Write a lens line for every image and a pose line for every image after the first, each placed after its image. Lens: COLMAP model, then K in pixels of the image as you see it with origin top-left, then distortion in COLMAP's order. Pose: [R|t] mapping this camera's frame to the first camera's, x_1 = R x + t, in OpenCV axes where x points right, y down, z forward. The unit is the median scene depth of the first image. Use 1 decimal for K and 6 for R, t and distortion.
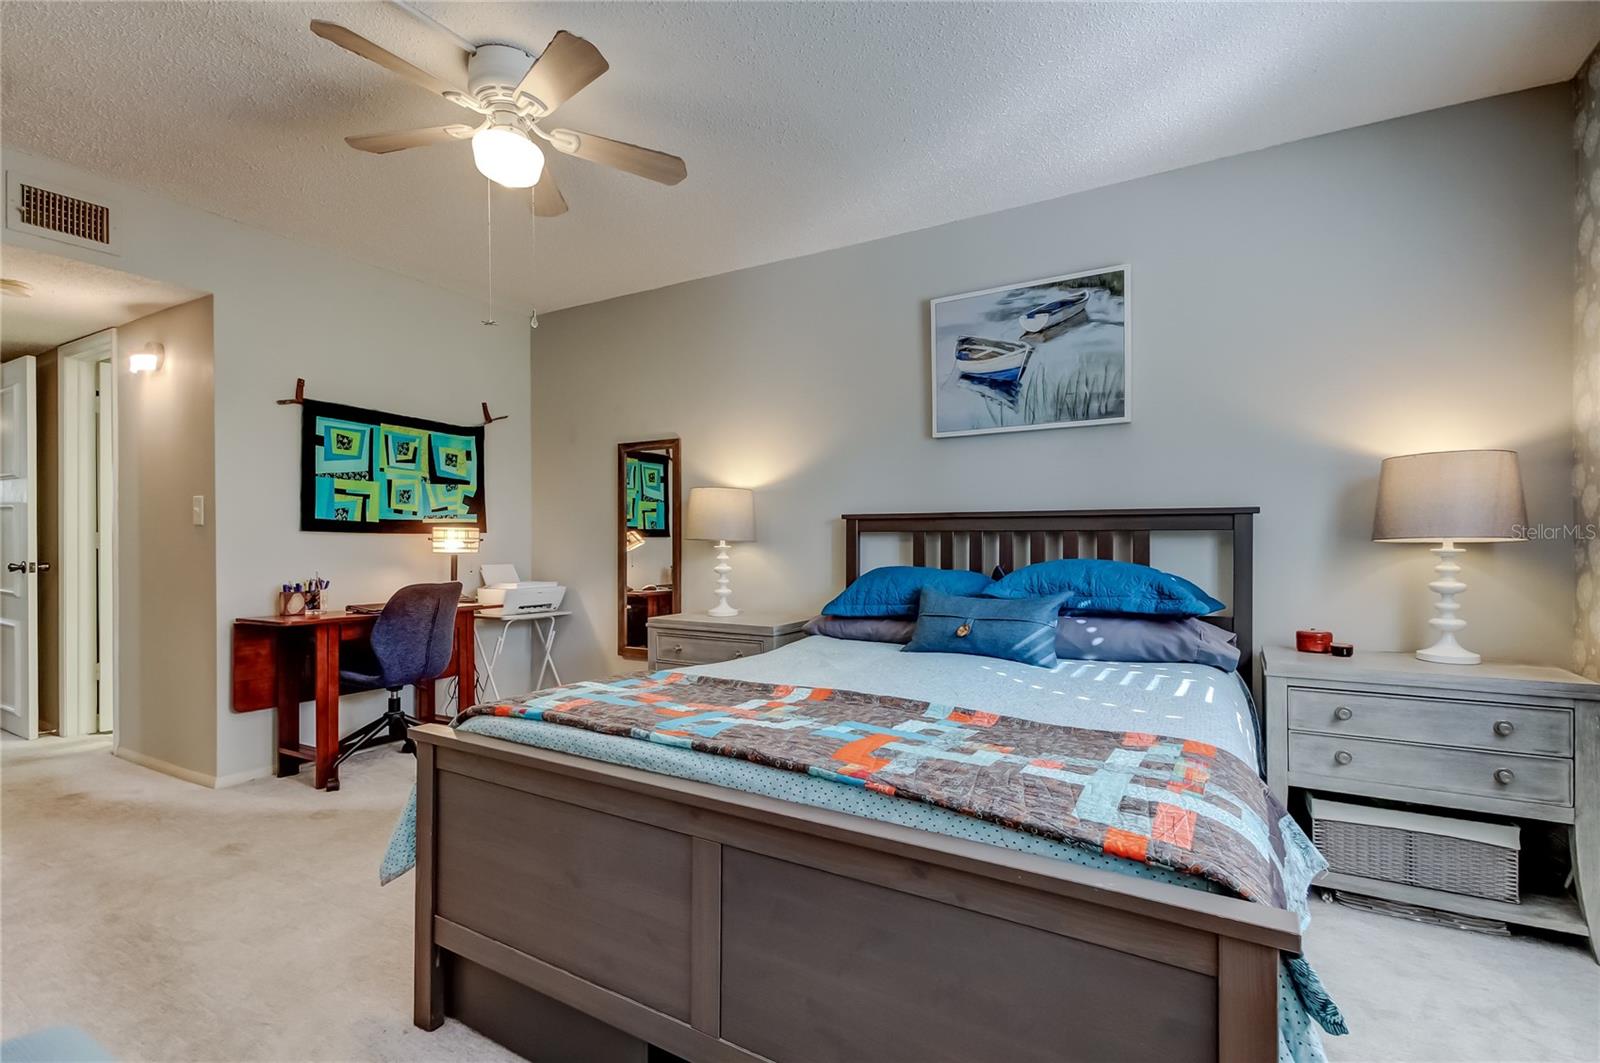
lens RADIAL K [[746.8, 0, 821.6], [0, 746.8, 543.6], [0, 0, 1]] dist [0.025664, -0.008665]
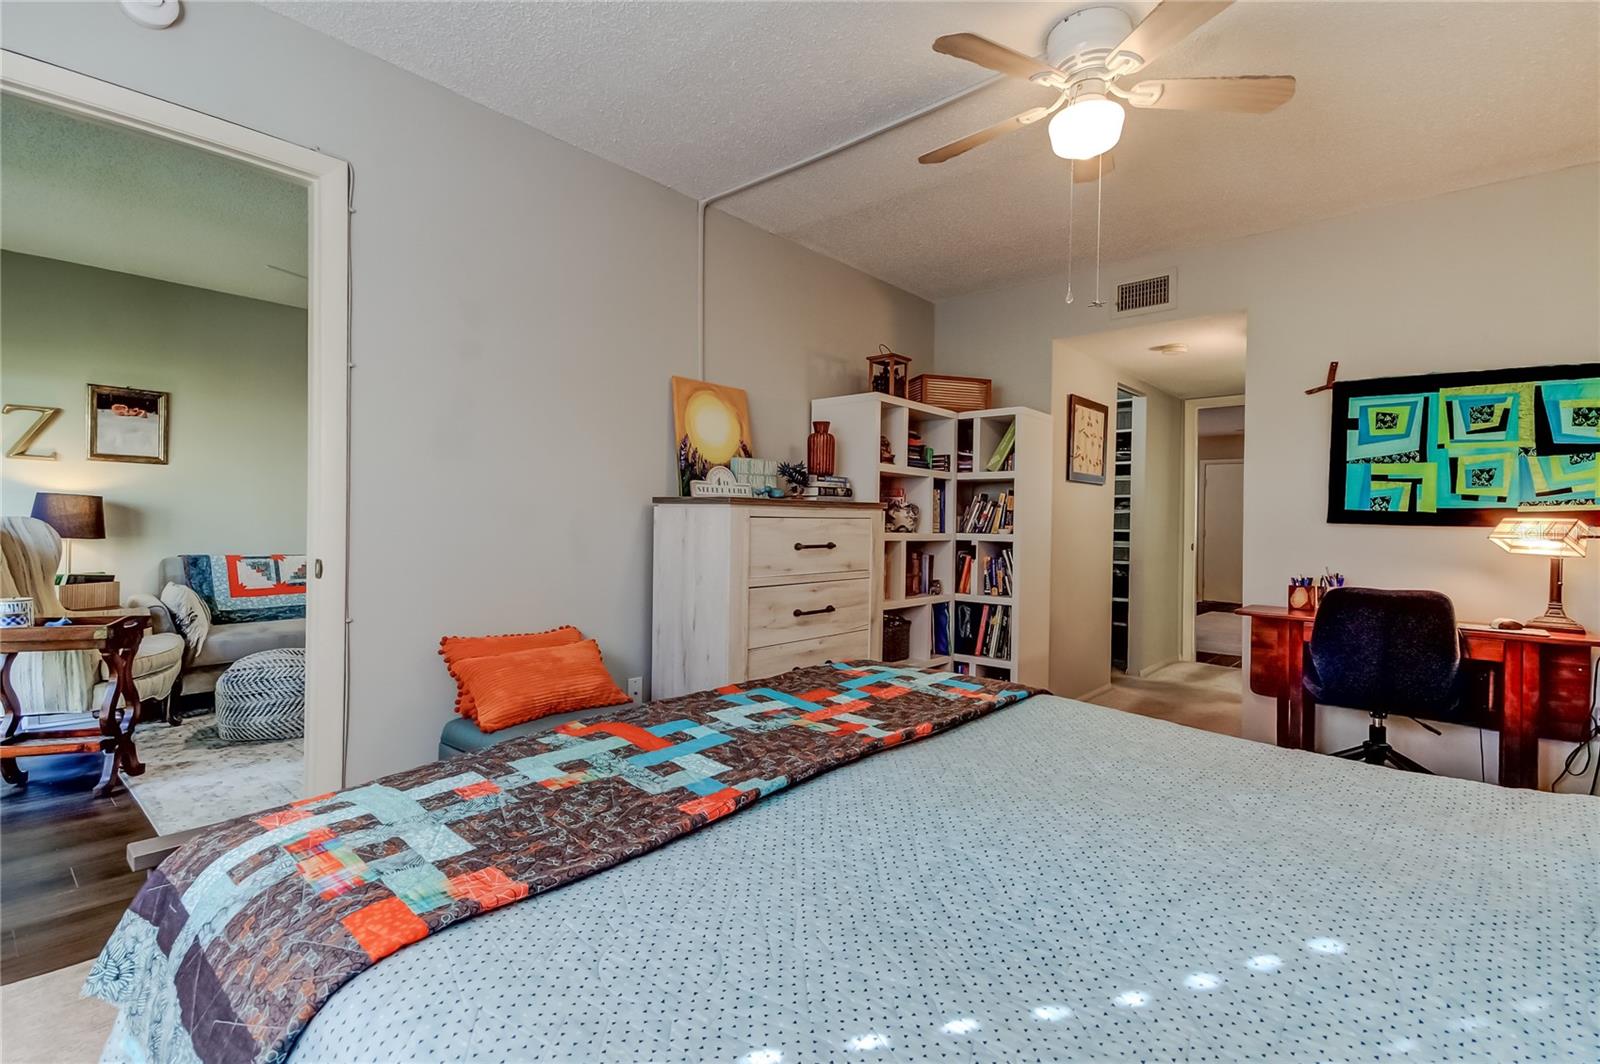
lens RADIAL K [[746.8, 0, 790.4], [0, 746.8, 521.8], [0, 0, 1]] dist [0.025664, -0.008665]
pose [[-0.227731, -0.004786, -0.973712, 0.365767], [-0.018951, 0.999820, -0.000482, -0.005080], [0.973540, 0.018343, -0.227781, 0.534199]]
